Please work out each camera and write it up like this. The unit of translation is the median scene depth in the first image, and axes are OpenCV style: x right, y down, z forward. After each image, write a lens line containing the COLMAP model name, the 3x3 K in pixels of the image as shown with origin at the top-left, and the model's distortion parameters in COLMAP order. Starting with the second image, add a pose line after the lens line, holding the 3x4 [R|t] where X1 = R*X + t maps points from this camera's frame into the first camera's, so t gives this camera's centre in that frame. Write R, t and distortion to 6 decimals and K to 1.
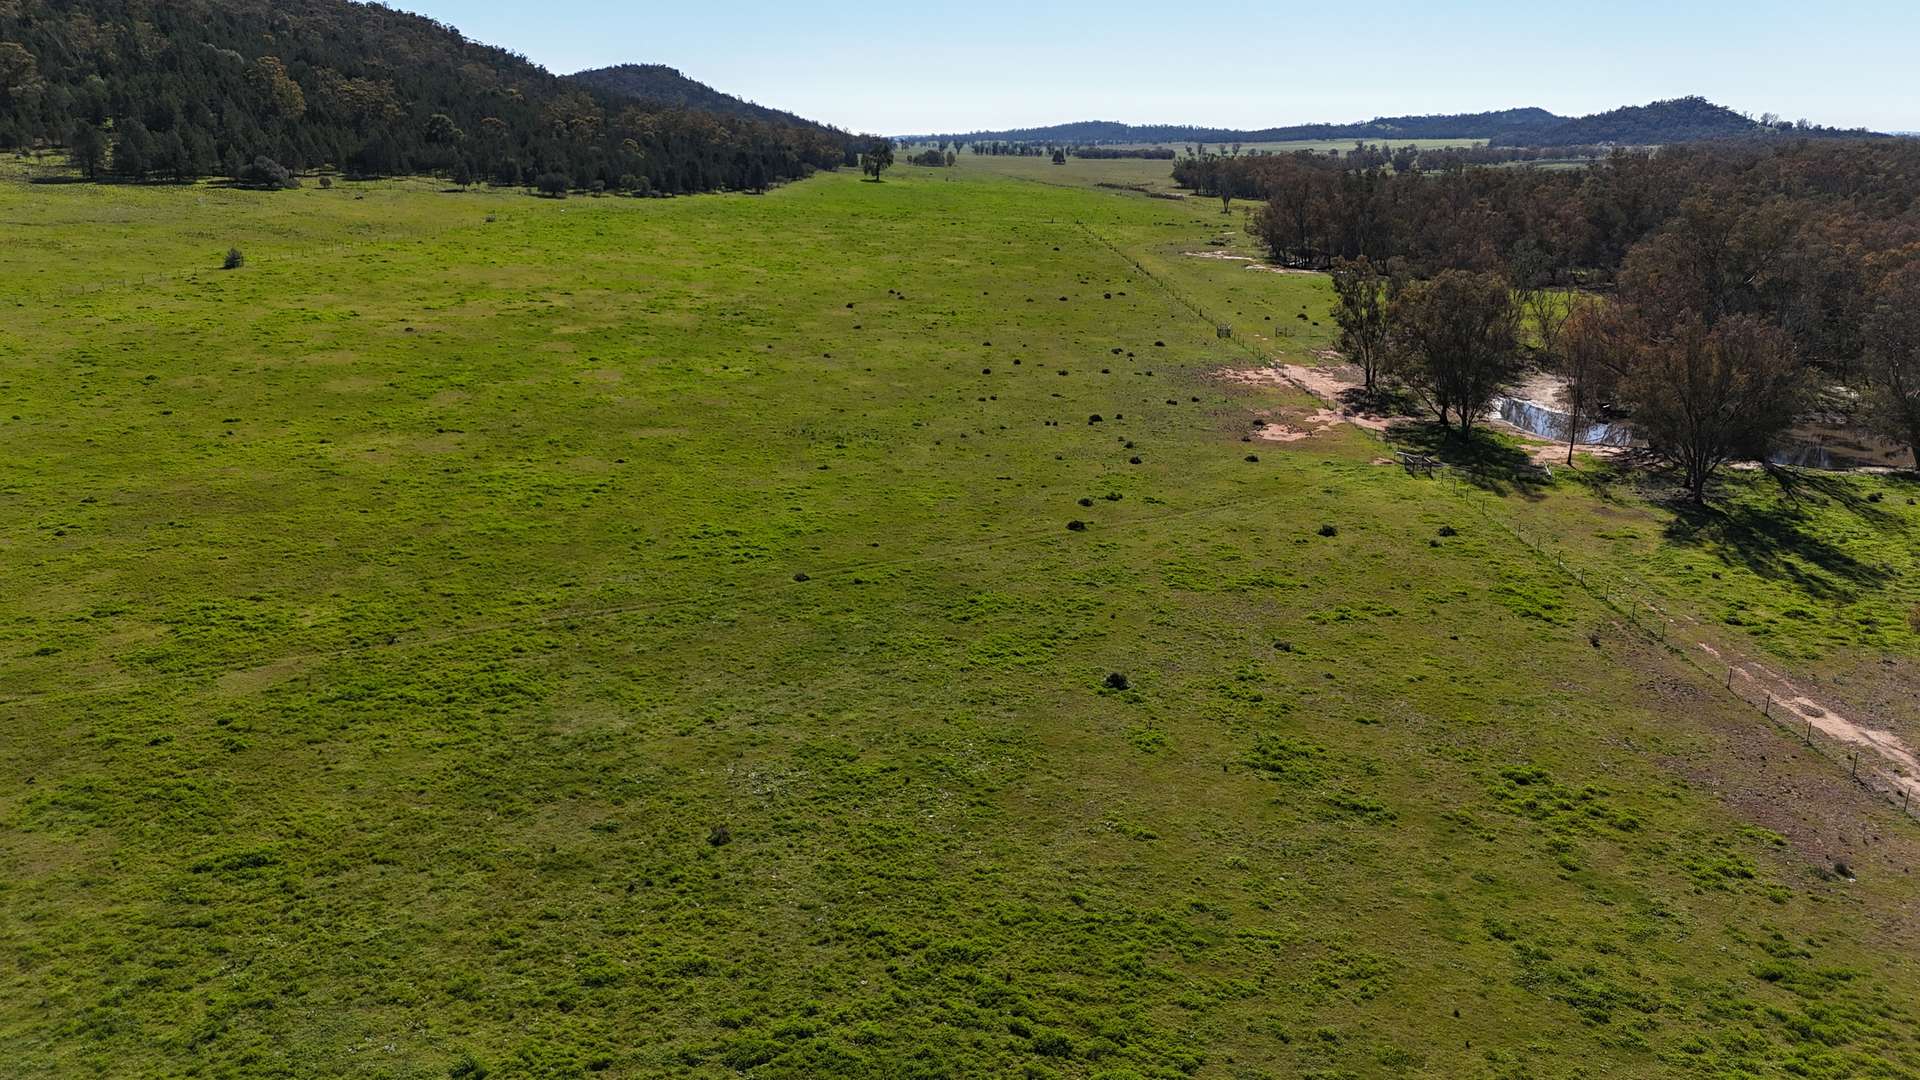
lens RADIAL K [[1390.9, 0, 960.0], [0, 1390.9, 540.0], [0, 0, 1]] dist [0.082191, -0.078564]
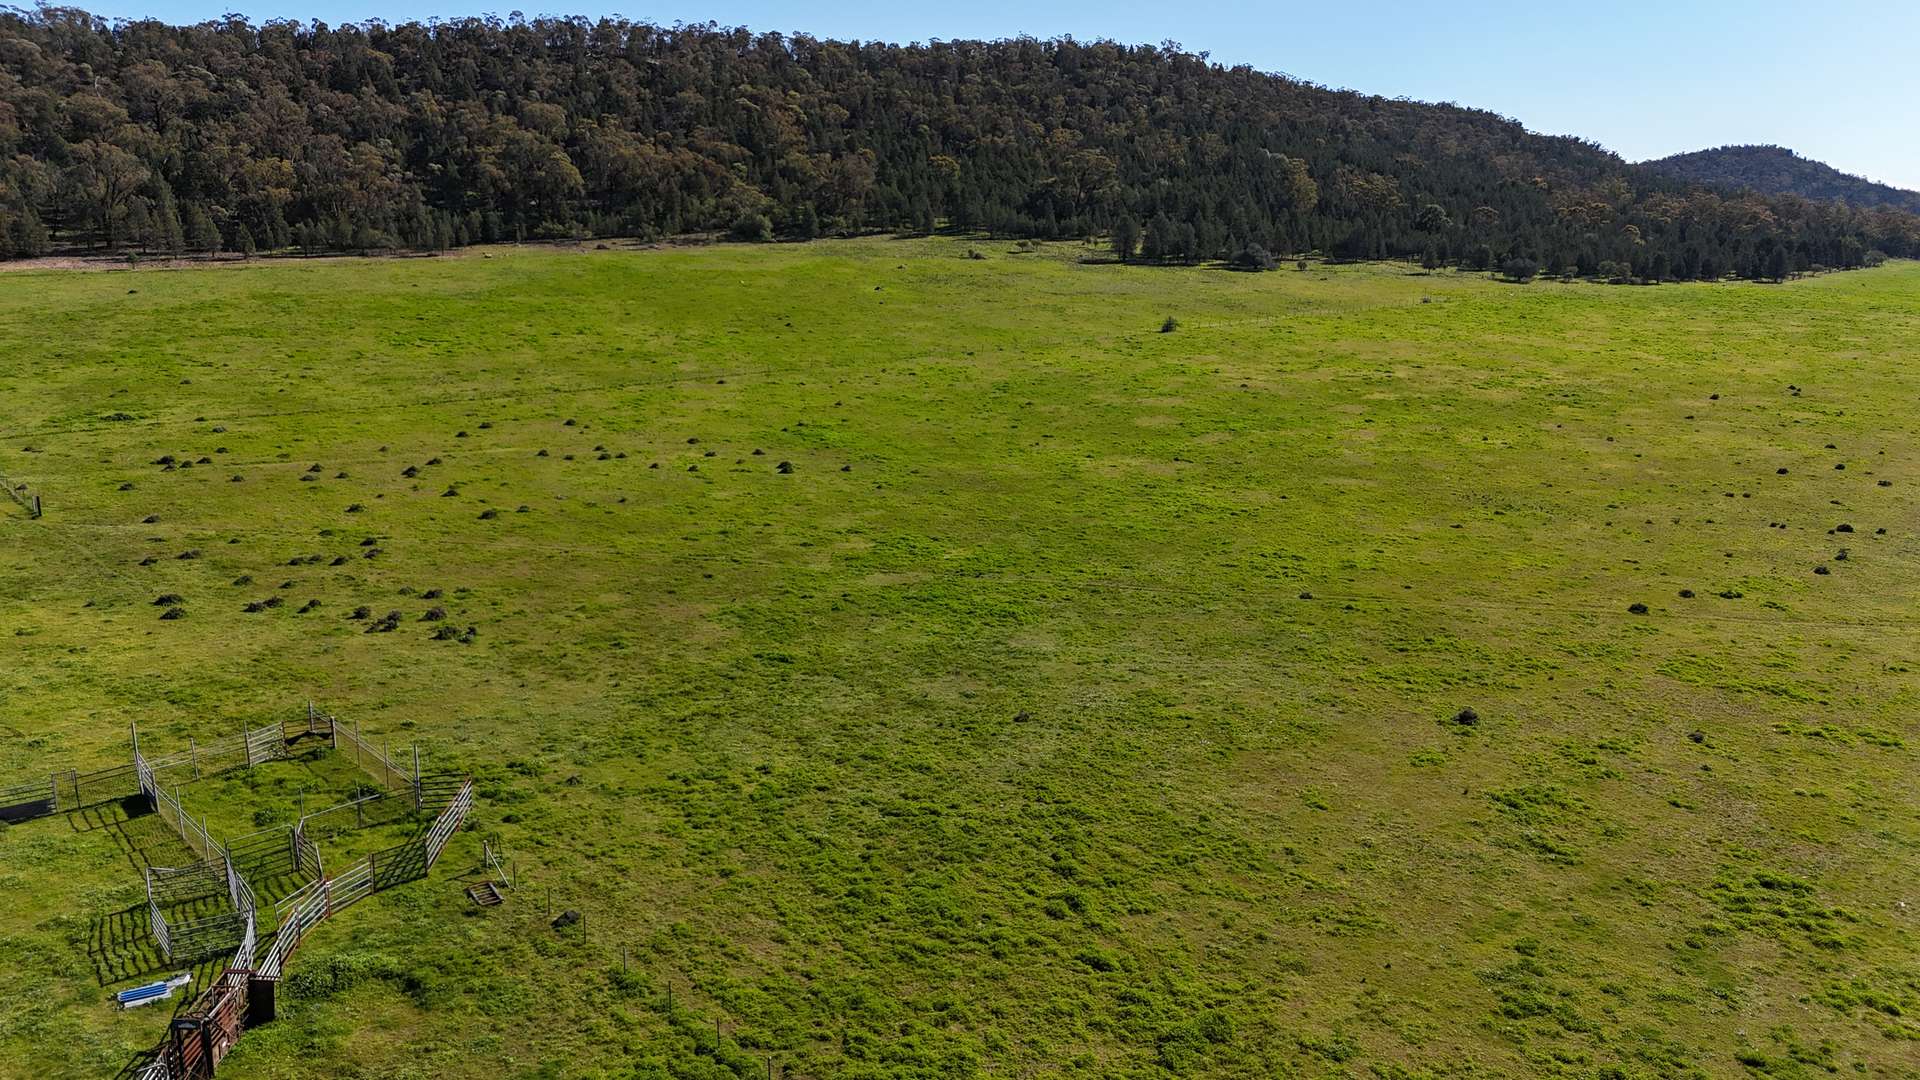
lens RADIAL K [[1390.9, 0, 960.0], [0, 1390.9, 540.0], [0, 0, 1]] dist [0.082191, -0.078564]
pose [[0.755651, 0.146305, -0.638425, 0.138757], [-0.183604, 0.982968, 0.007946, 0.008576], [0.628714, 0.111213, 0.769643, -0.026461]]
